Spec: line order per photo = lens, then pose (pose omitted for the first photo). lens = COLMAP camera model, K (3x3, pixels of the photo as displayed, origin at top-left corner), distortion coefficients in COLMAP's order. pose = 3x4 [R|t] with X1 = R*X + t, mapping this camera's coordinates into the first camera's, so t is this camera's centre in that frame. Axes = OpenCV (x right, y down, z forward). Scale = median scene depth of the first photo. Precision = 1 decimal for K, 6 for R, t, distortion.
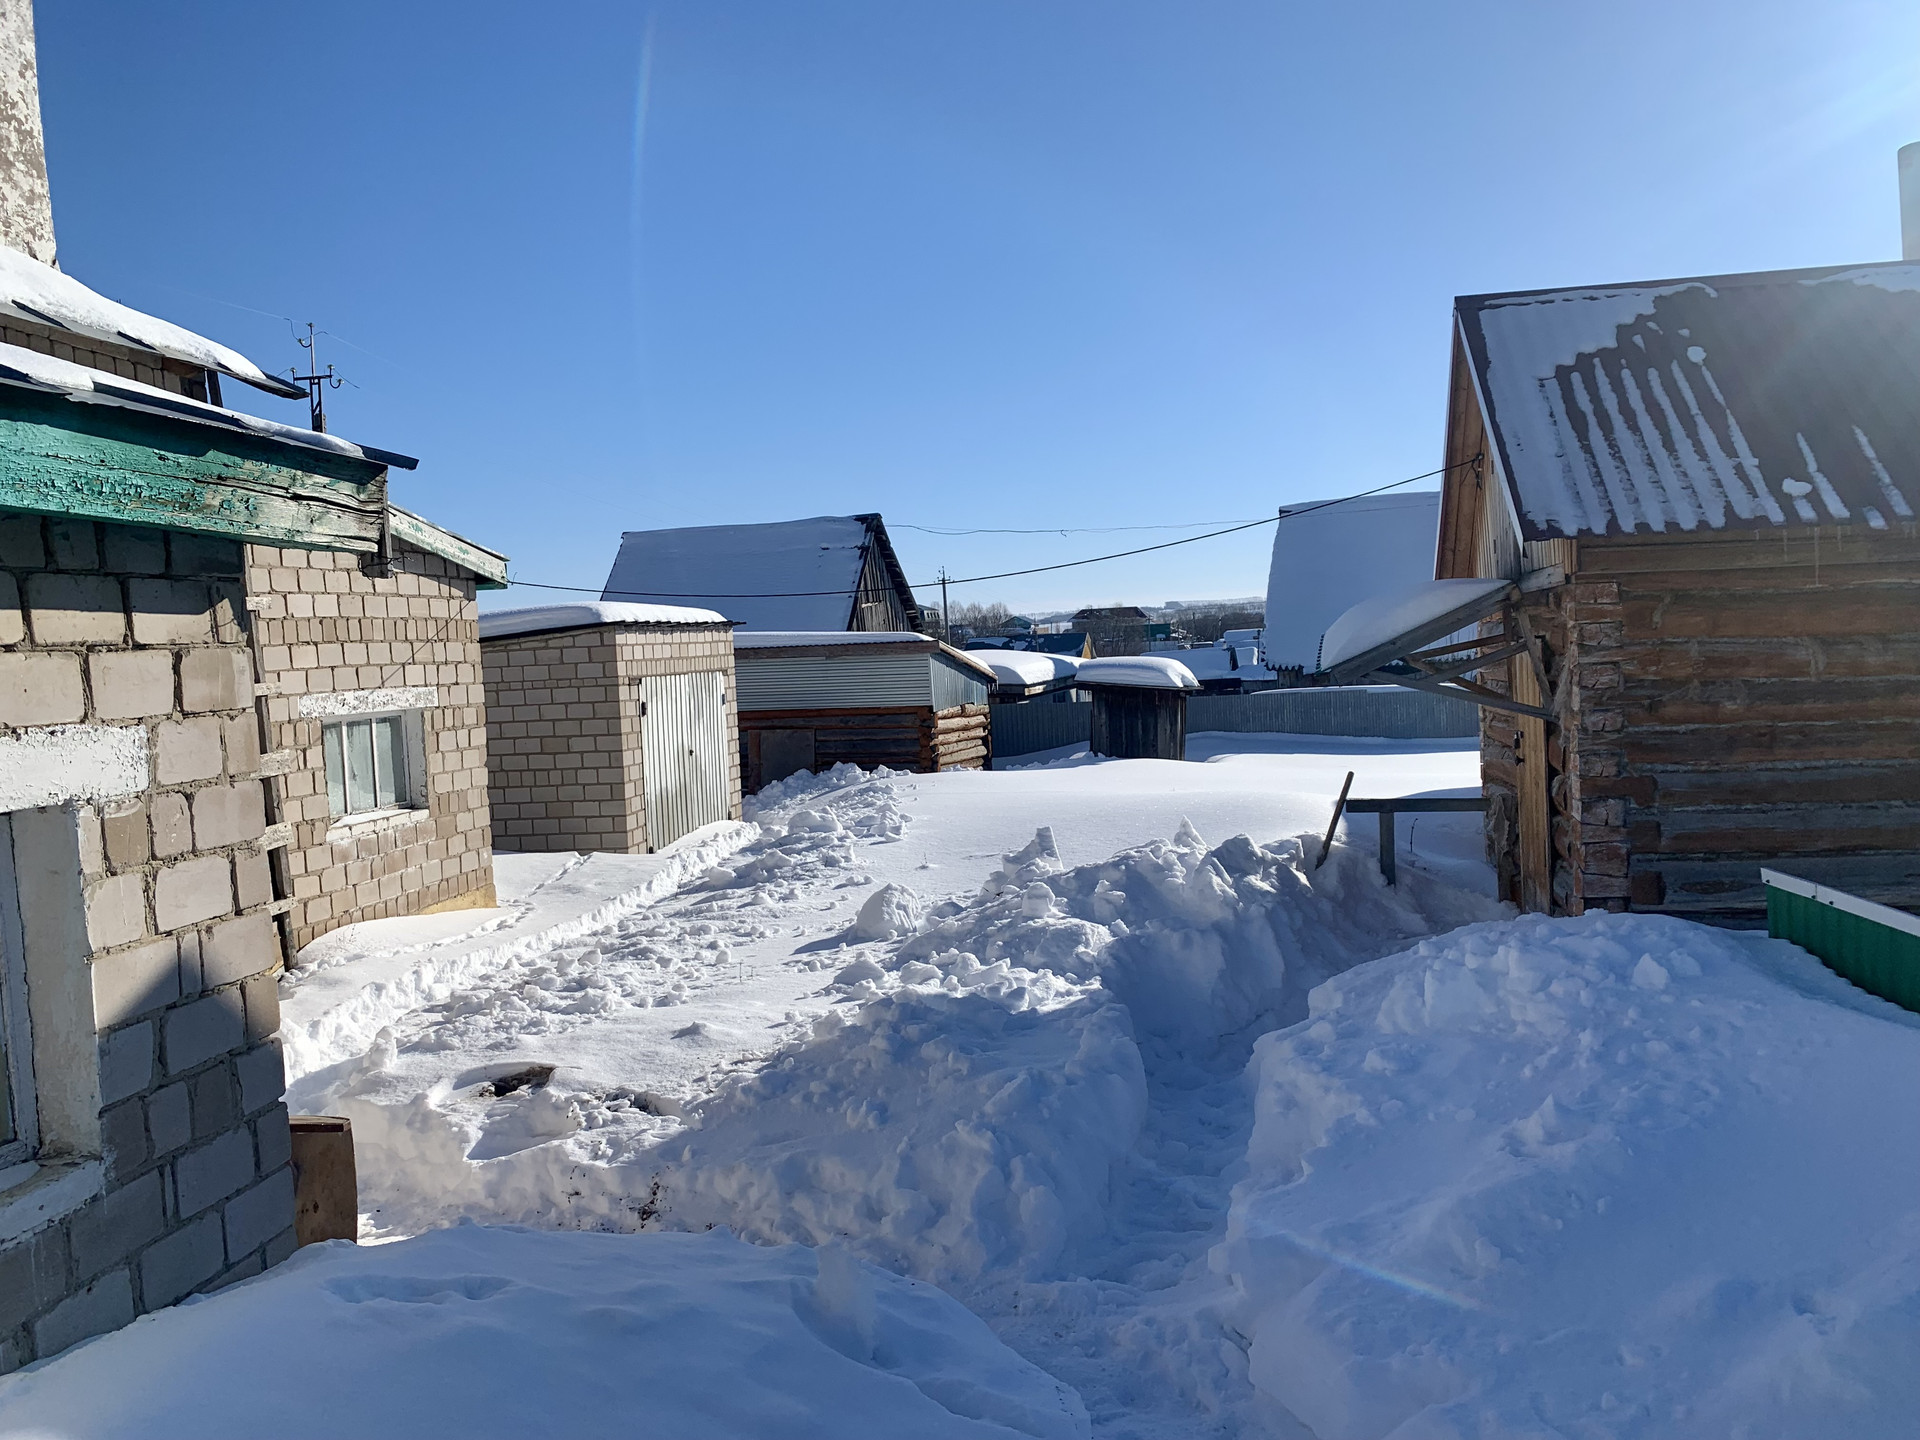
lens RADIAL K [[1434.6, 0, 953.0], [0, 1434.6, 712.3], [0, 0, 1]] dist [0.002336, -0.001592]
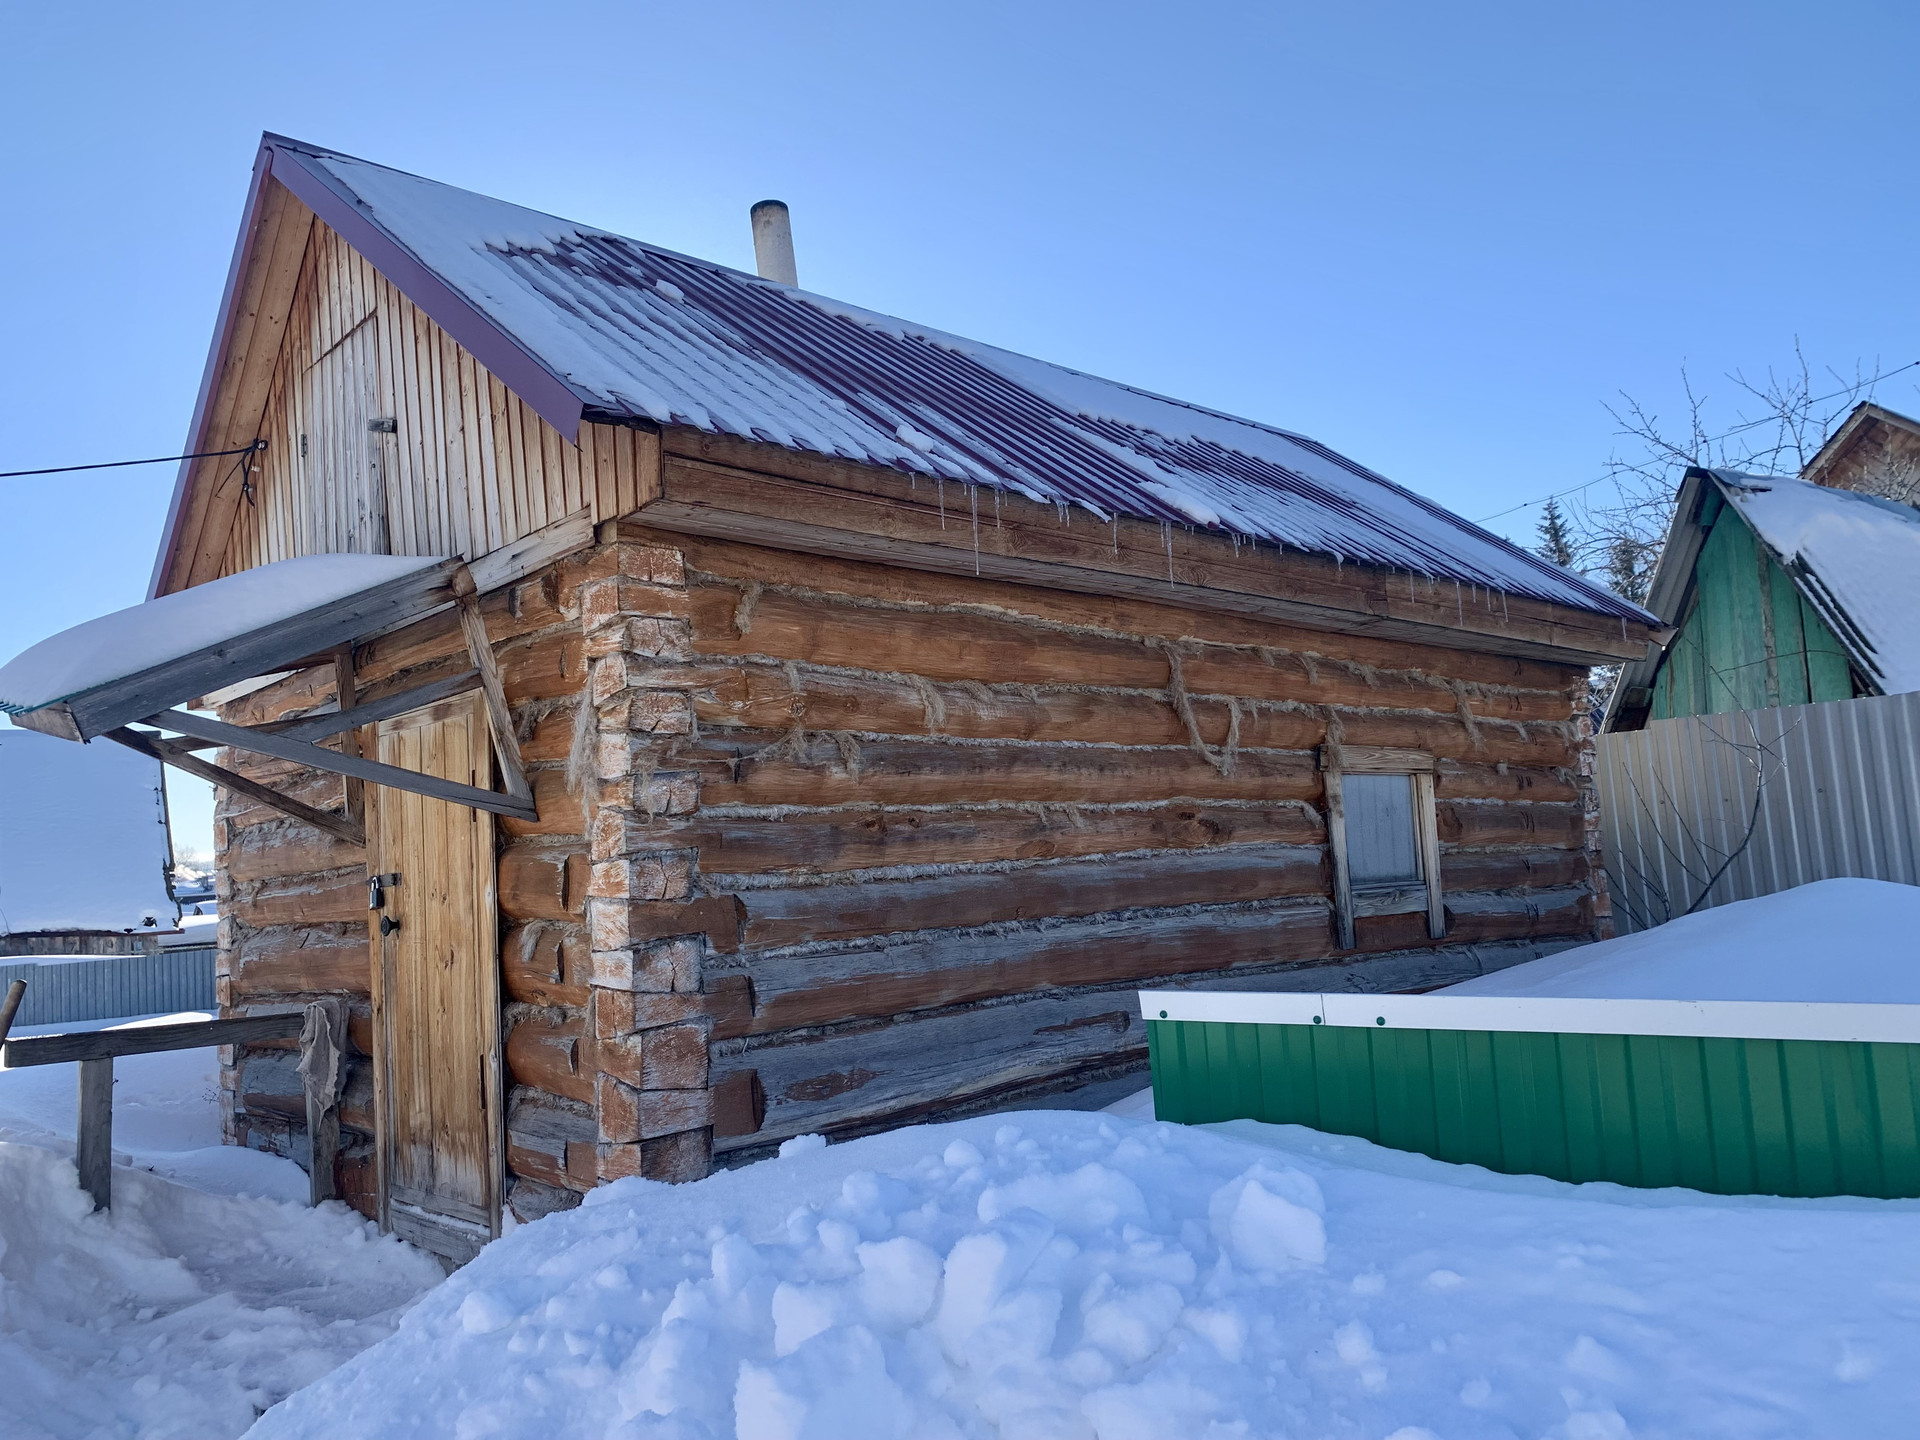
lens RADIAL K [[1425.5, 0, 963.4], [0, 1425.5, 702.3], [0, 0, 1]] dist [0.061646, -0.102388]
pose [[0.562985, 0.106302, 0.819602, 0.069564], [0.071052, 0.981797, -0.176144, 0.075141], [-0.823407, 0.157401, 0.545184, 0.610426]]
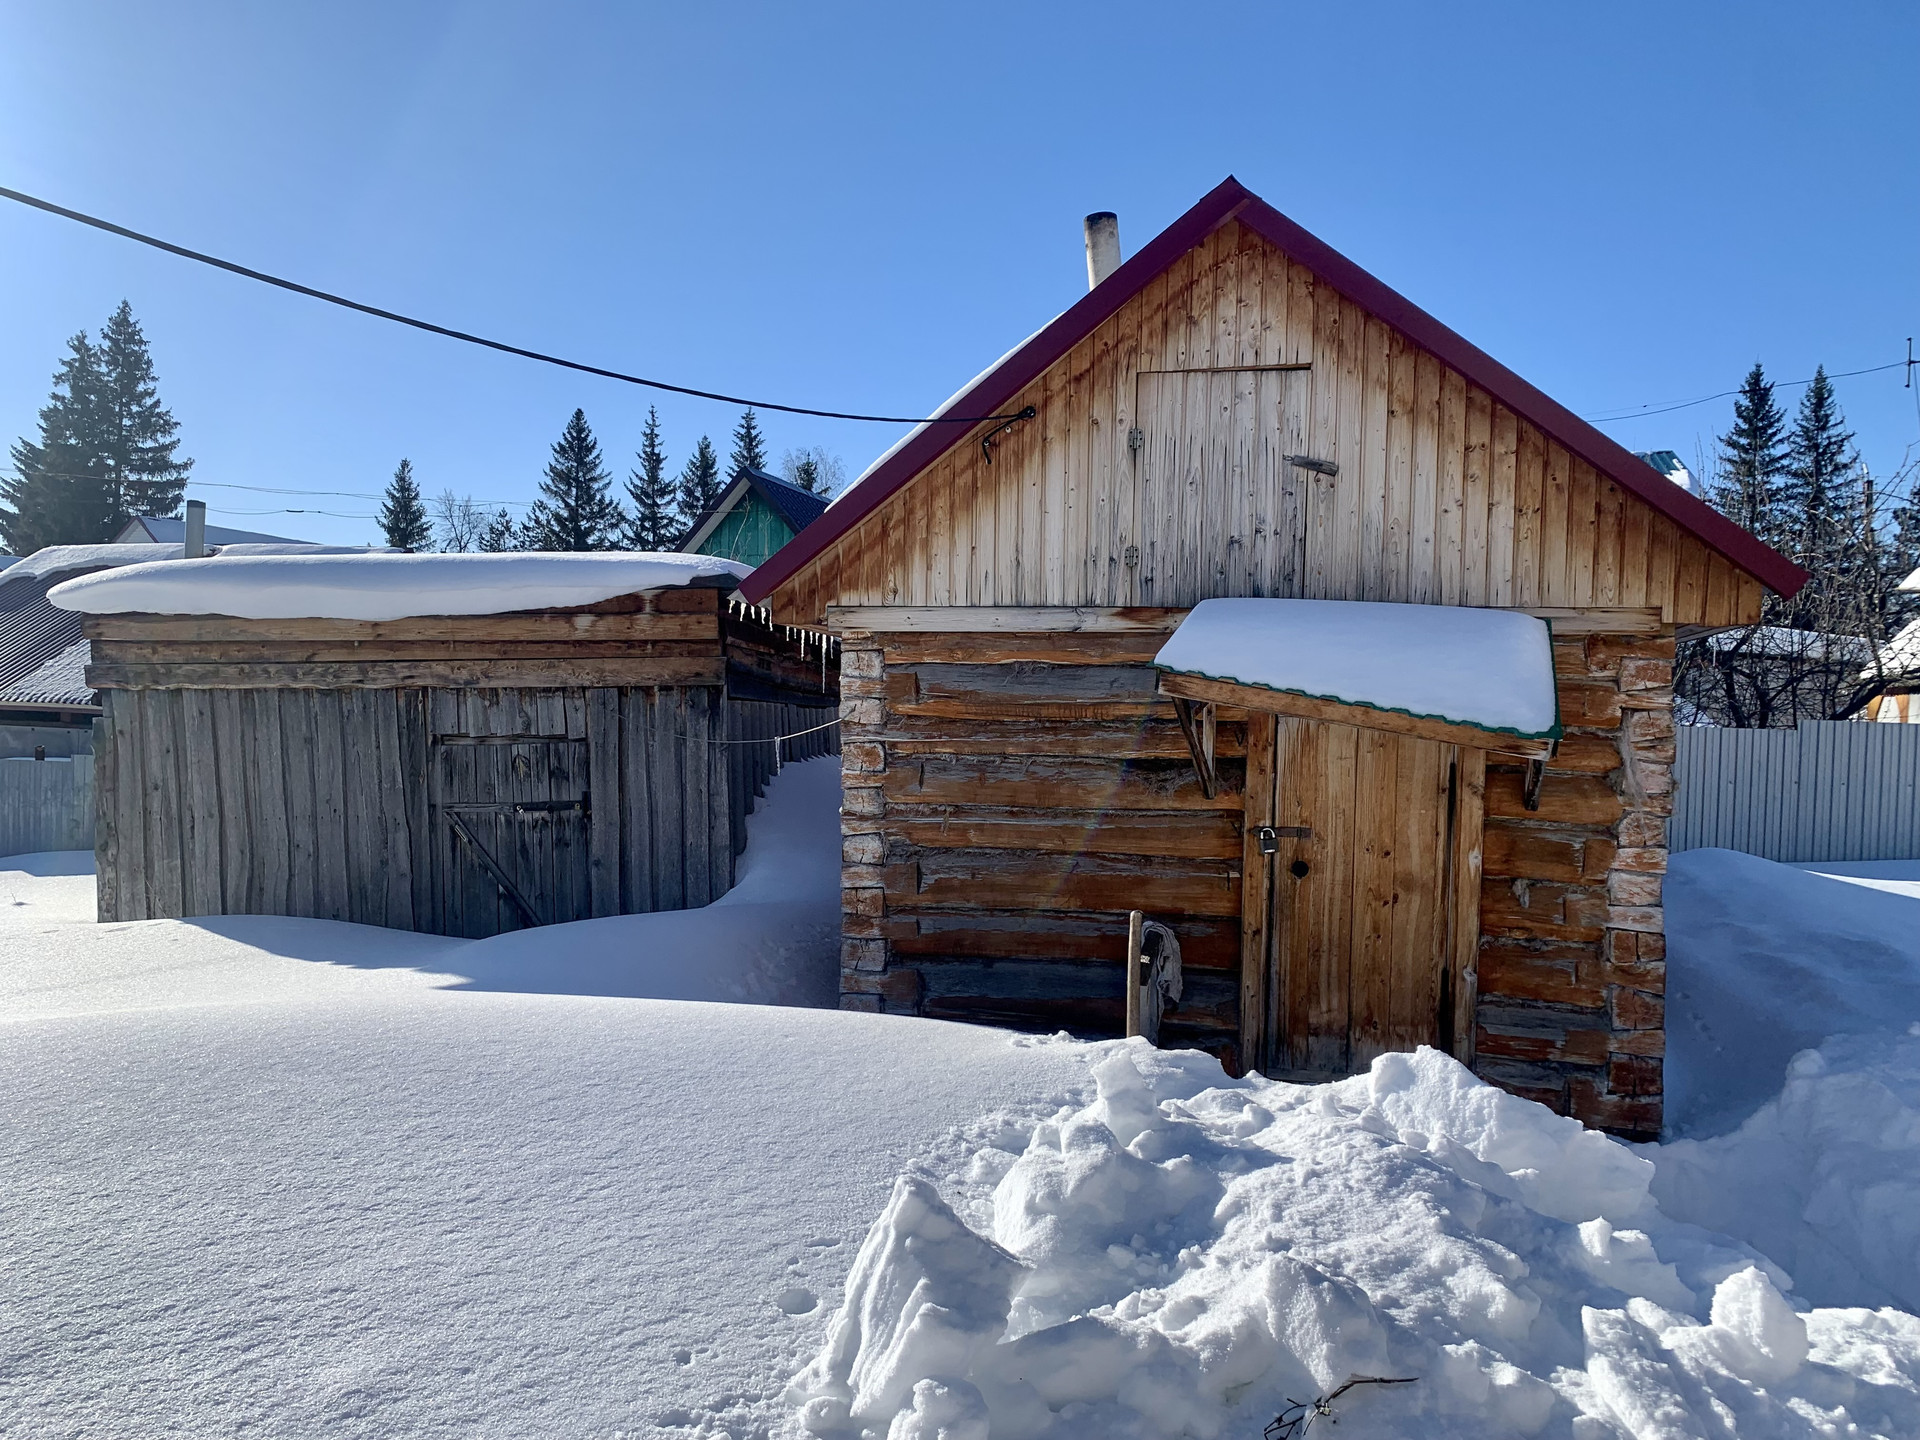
lens RADIAL K [[1434.6, 0, 953.0], [0, 1434.6, 712.3], [0, 0, 1]] dist [0.002336, -0.001592]
pose [[-0.011951, 0.048227, 0.998765, -0.370728], [0.016875, 0.998704, -0.048022, -0.015179], [-0.999786, 0.016280, -0.012749, 1.426679]]
